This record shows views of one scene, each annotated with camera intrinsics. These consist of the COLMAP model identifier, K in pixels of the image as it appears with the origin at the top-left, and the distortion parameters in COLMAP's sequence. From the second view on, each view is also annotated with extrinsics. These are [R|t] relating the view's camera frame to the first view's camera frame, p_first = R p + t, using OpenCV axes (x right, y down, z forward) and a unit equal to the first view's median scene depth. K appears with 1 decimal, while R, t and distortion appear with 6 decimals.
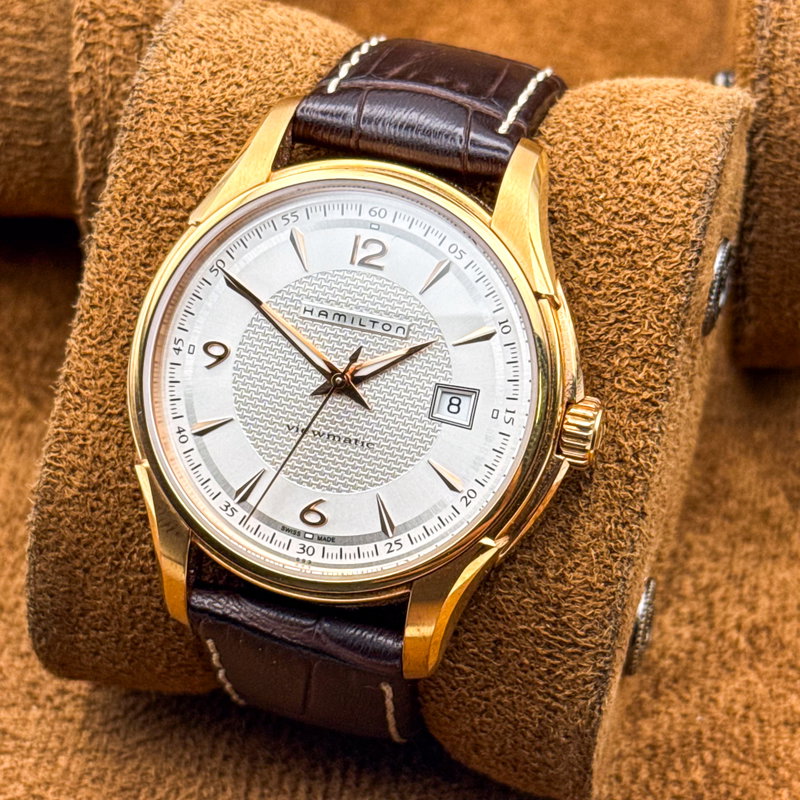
lens RADIAL K [[2488.5, 0, 387.5], [0, 2488.5, 404.2], [0, 0, 1]] dist [0.086366, 1.086125]
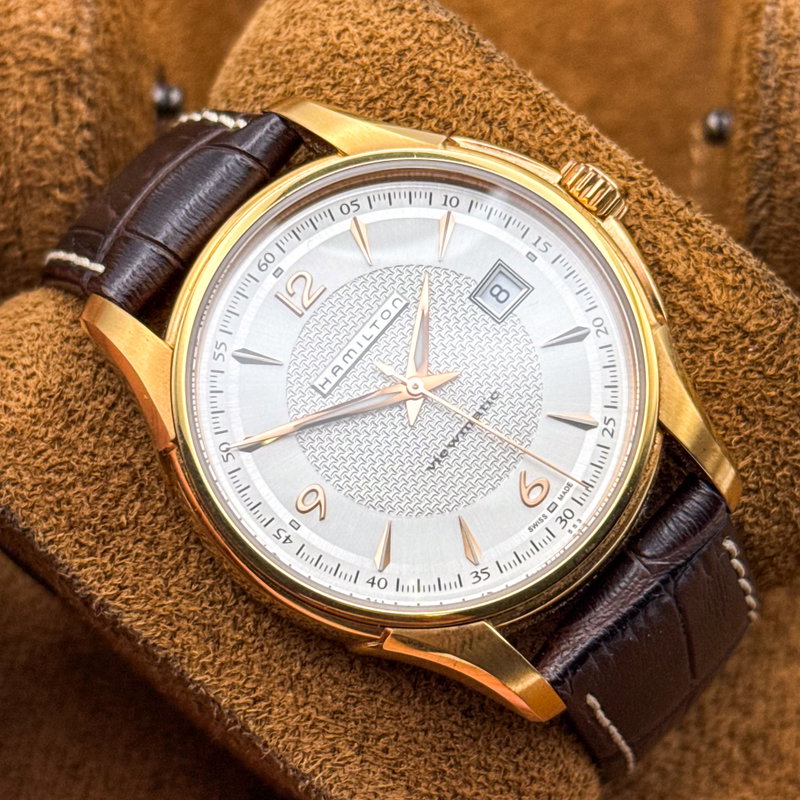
lens RADIAL K [[2488.5, 0, 387.5], [0, 2488.5, 404.2], [0, 0, 1]] dist [0.086366, 1.086125]
pose [[0.467296, -0.814021, 0.344969, -0.321854], [0.871197, 0.490397, -0.022937, 0.004995], [-0.150501, 0.311255, 0.938334, 0.179379]]
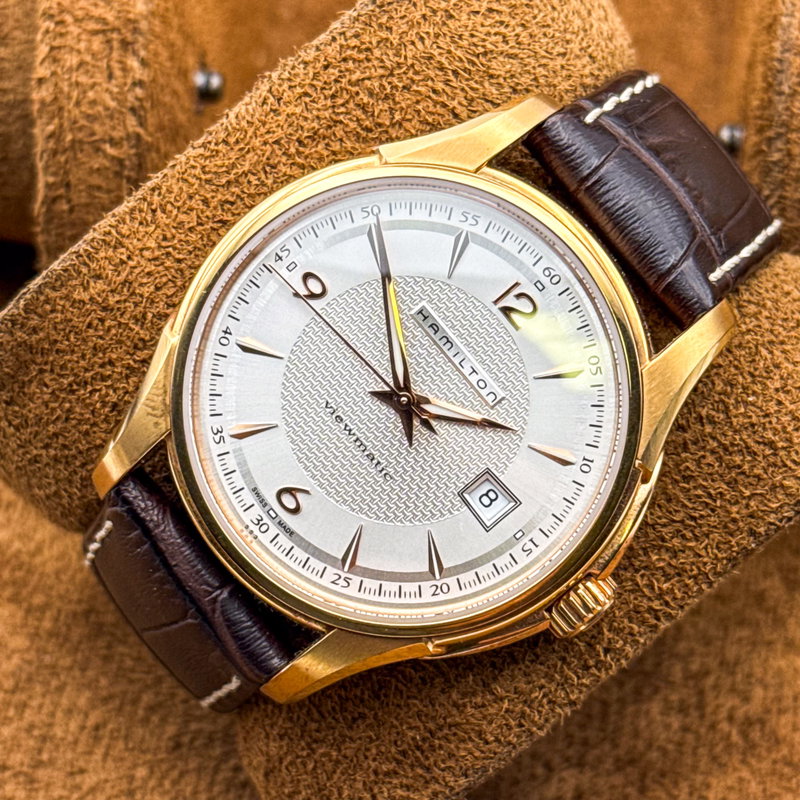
lens RADIAL K [[2488.5, 0, 387.5], [0, 2488.5, 404.2], [0, 0, 1]] dist [0.086366, 1.086125]
pose [[0.792420, 0.595597, 0.131664, -0.138344], [-0.607990, 0.788624, 0.091757, -0.085143], [-0.049183, -0.152761, 0.987039, 0.108956]]
